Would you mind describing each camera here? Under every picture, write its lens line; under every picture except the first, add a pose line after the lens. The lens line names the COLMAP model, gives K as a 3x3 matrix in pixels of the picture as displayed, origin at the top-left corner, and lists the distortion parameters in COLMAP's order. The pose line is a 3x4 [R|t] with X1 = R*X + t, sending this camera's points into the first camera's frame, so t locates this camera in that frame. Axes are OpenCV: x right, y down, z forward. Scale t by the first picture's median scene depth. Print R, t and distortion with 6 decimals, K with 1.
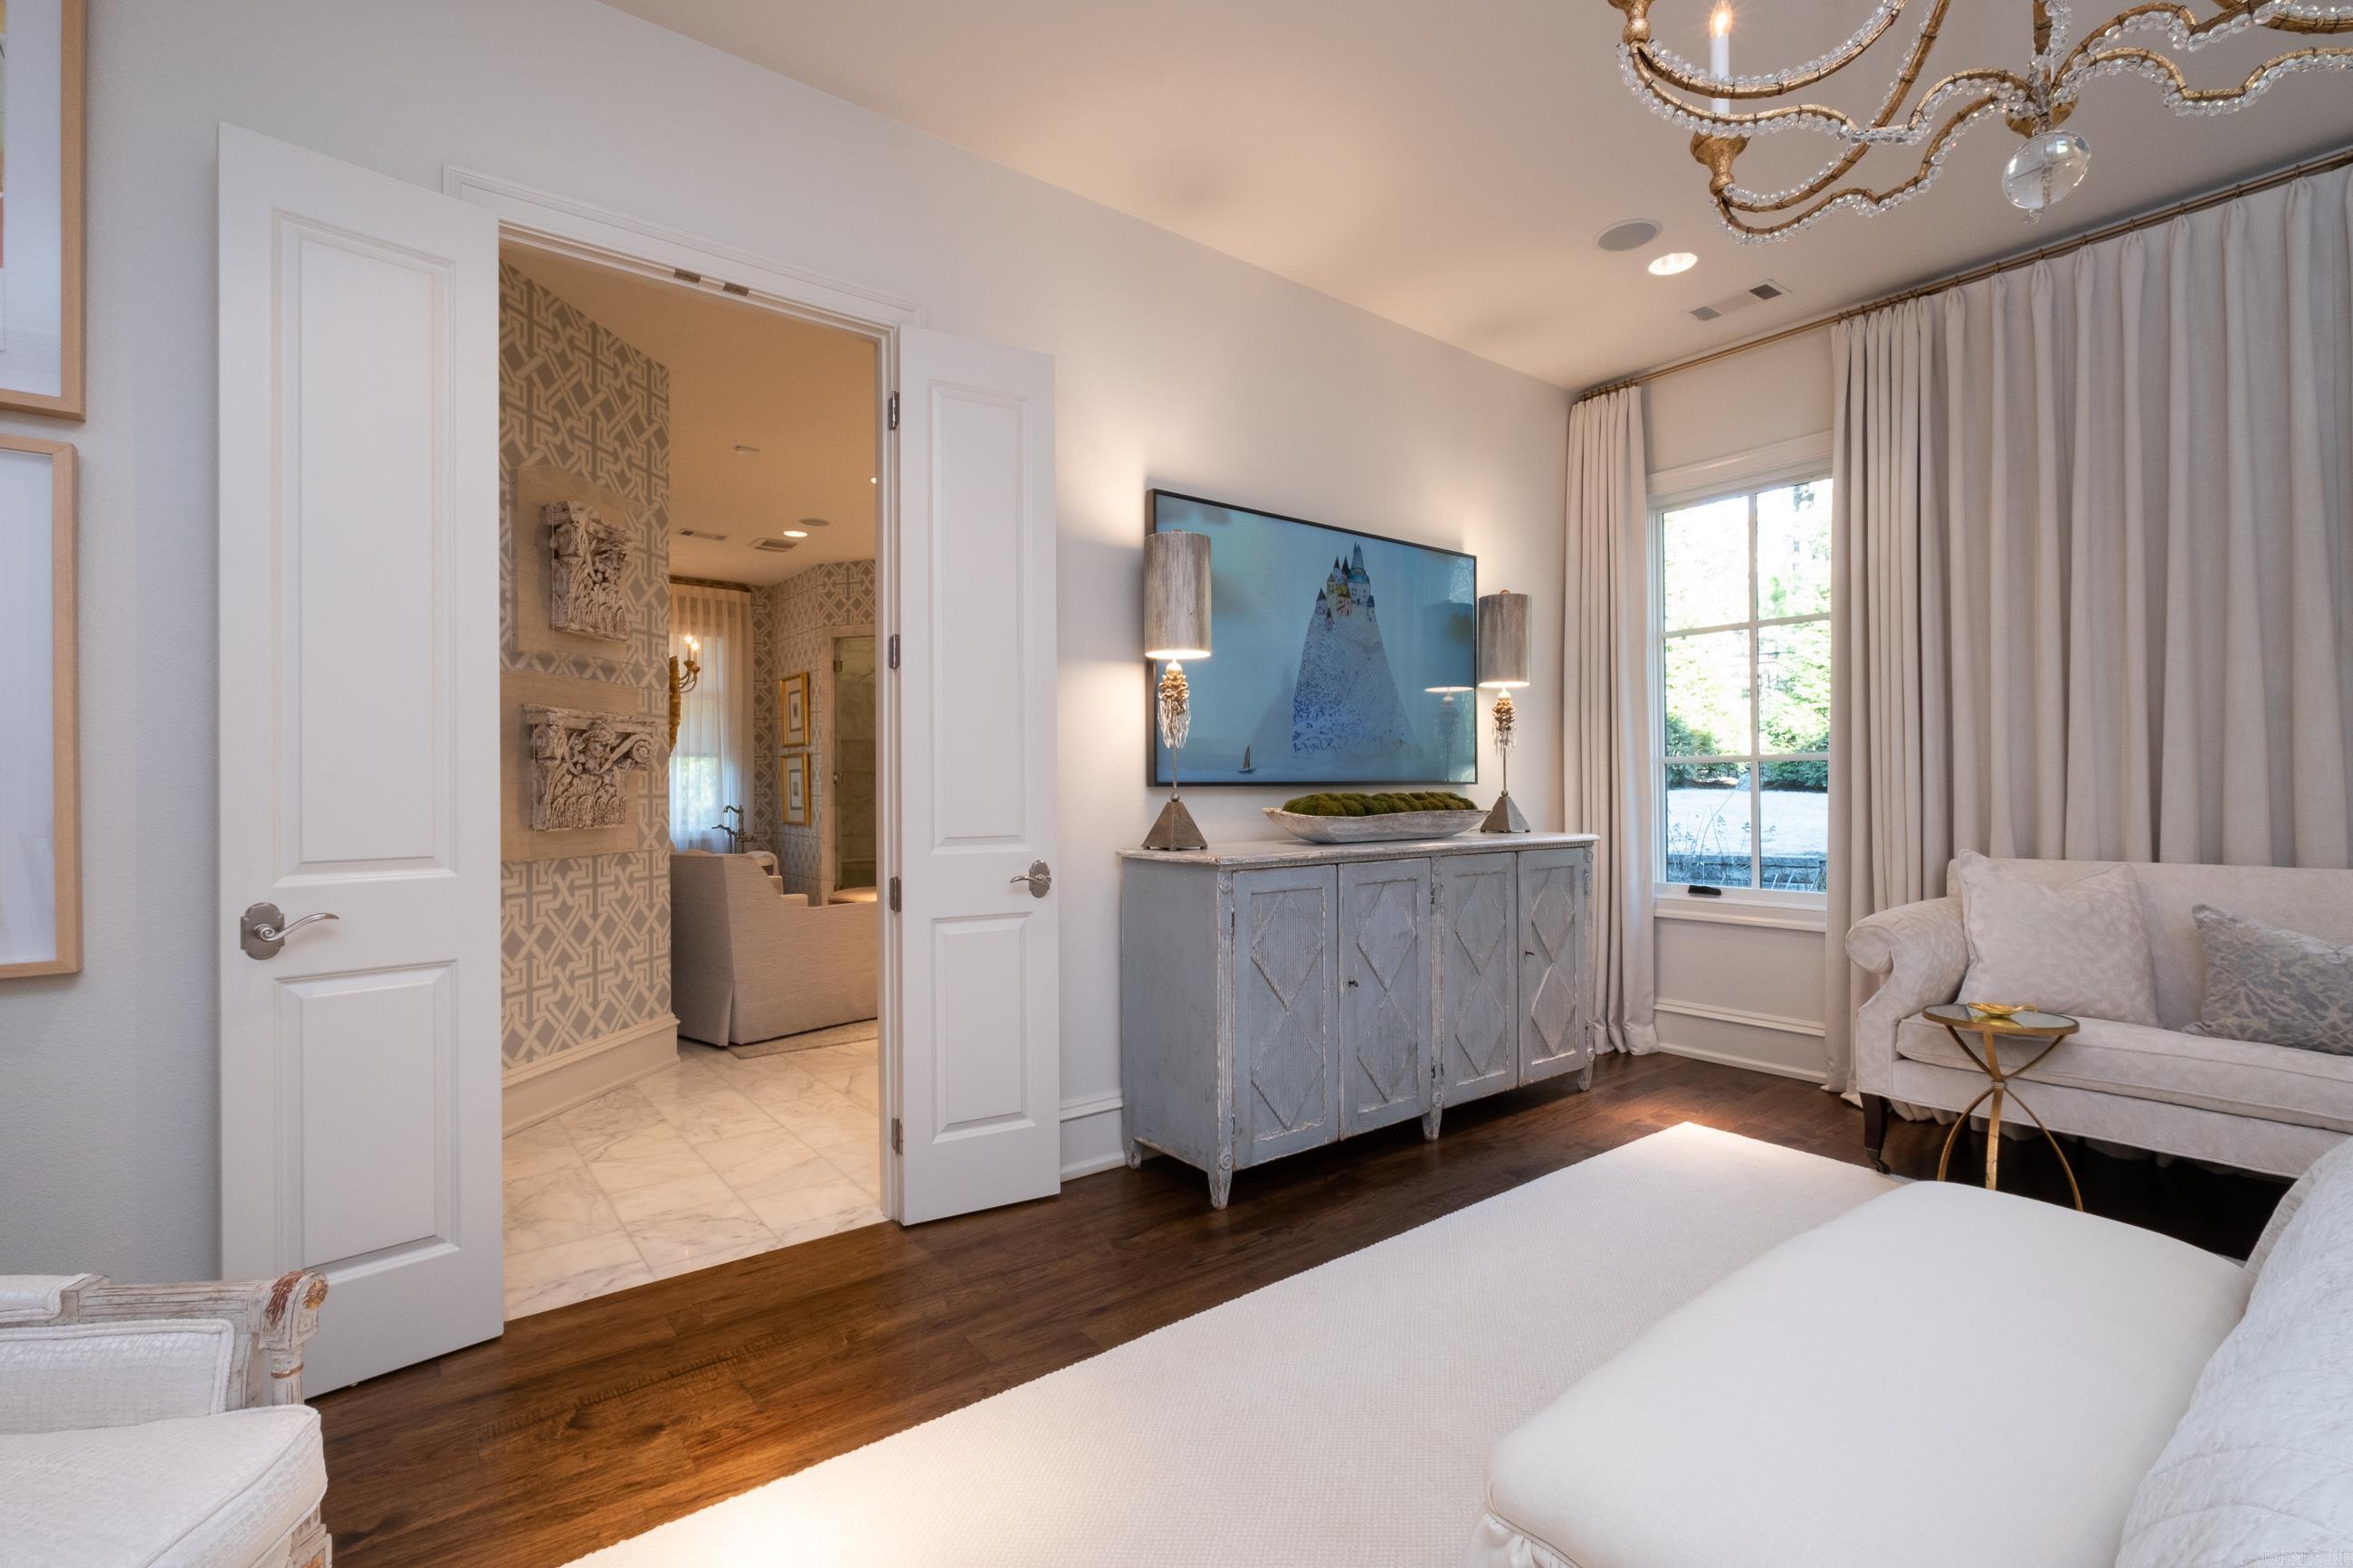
lens RADIAL K [[1048.4, 0, 1172.9], [0, 1048.4, 779.2], [0, 0, 1]] dist [-0.002910, 0.001096]
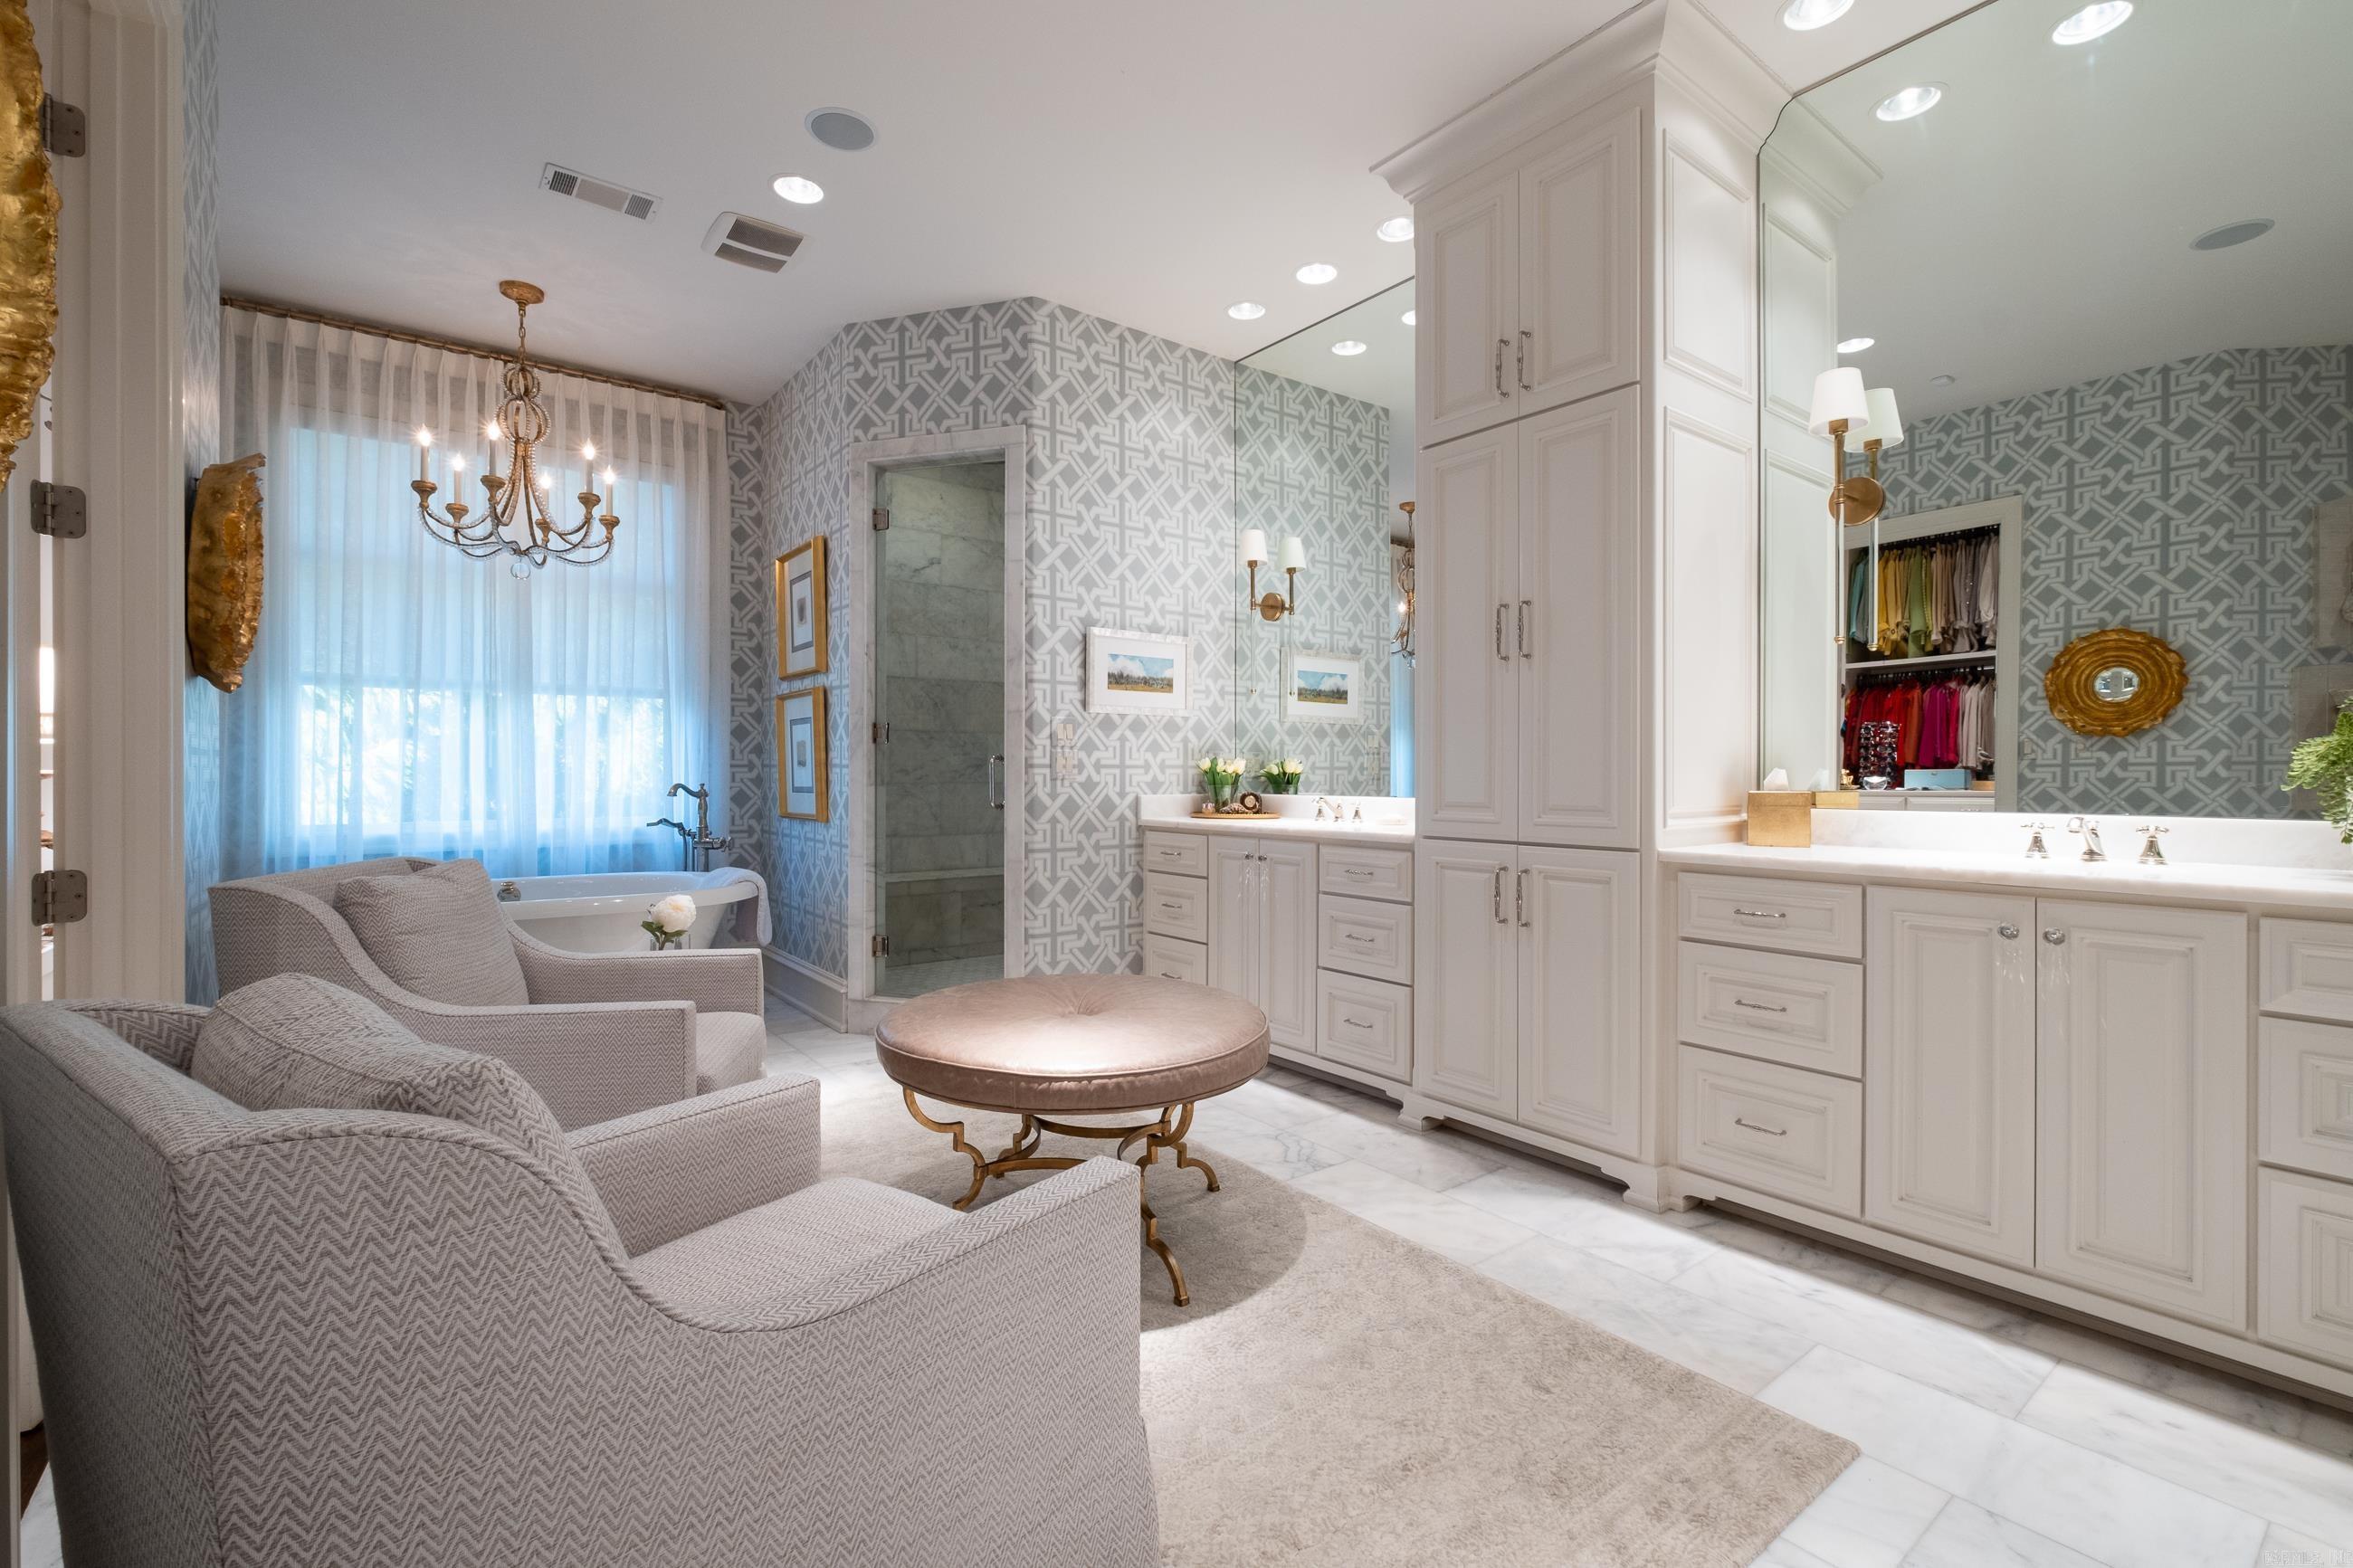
lens RADIAL K [[1048.4, 0, 1170.8], [0, 1048.4, 776.6], [0, 0, 1]] dist [-0.002910, 0.001096]
pose [[0.999857, 0.008650, -0.014529, -0.393791], [-0.008491, 0.999904, 0.010920, 0.032742], [0.014622, -0.010795, 0.999835, 1.129432]]
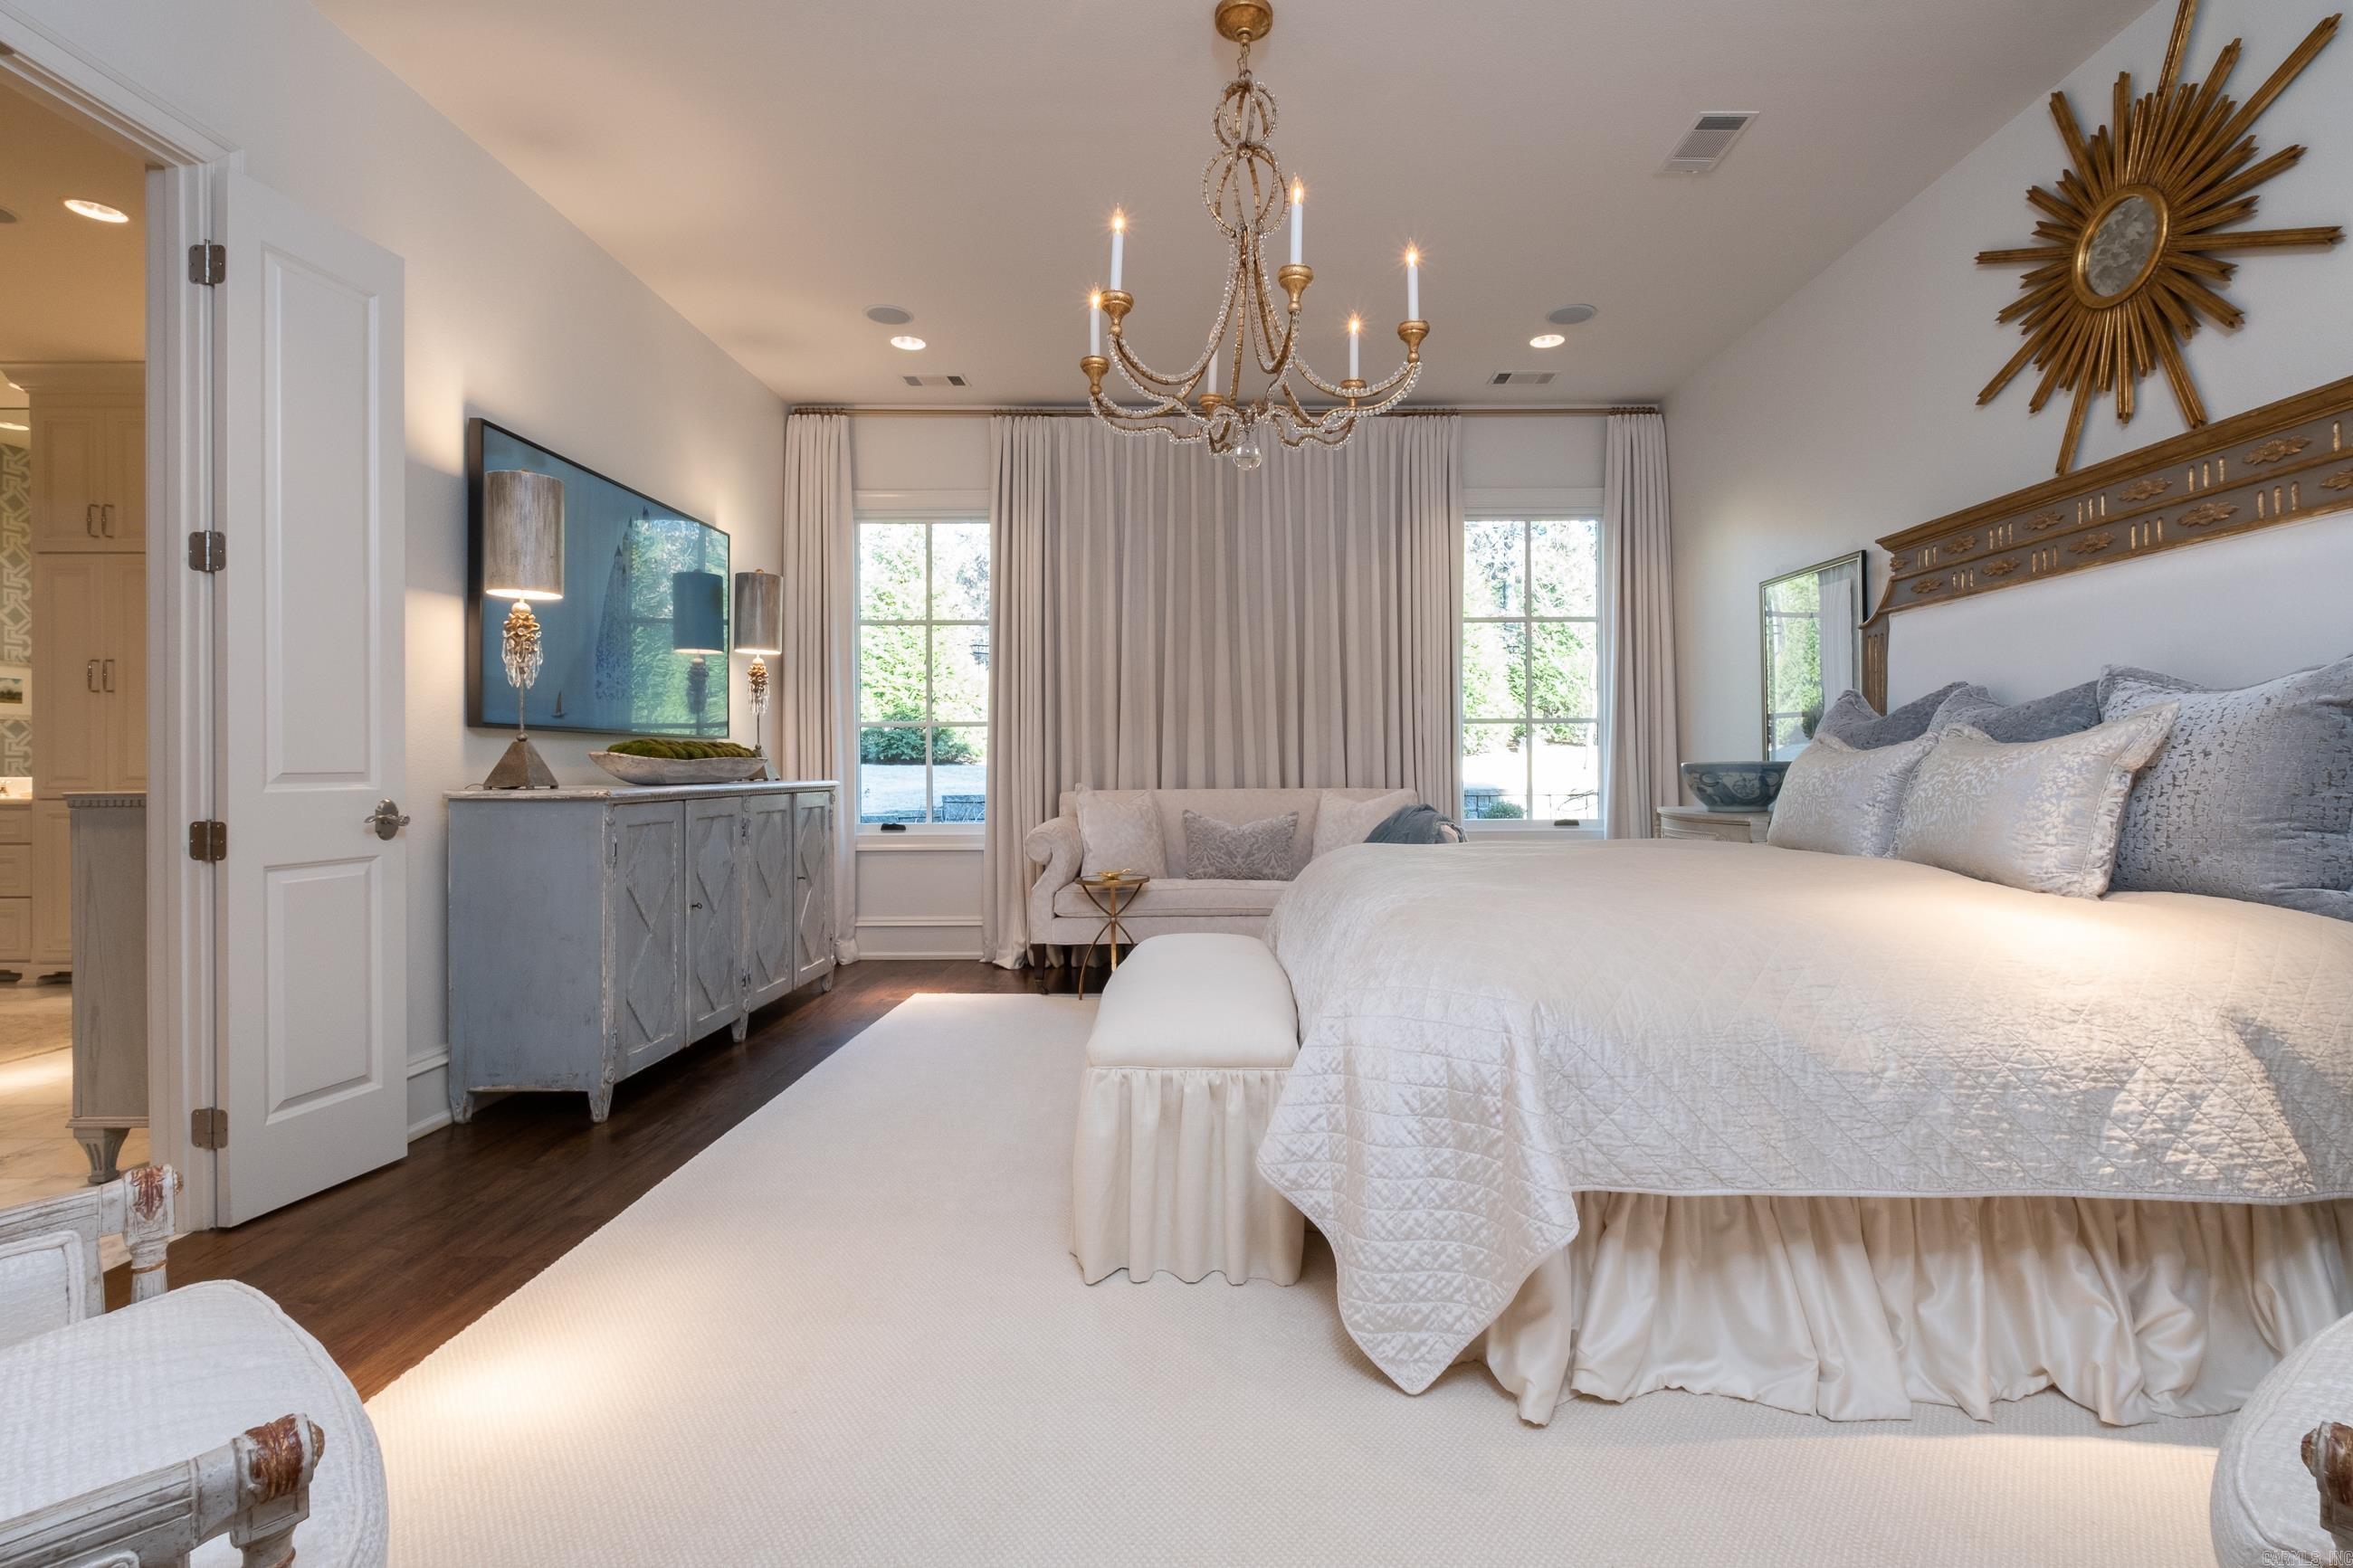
lens RADIAL K [[1048.4, 0, 1220.9], [0, 1048.4, 754.9], [0, 0, 1]] dist [-0.002910, 0.001096]
pose [[0.611101, 0.009376, 0.791497, -0.331822], [-0.006466, 0.999956, -0.006853, 0.032070], [-0.791526, -0.000930, 0.611134, -0.118278]]
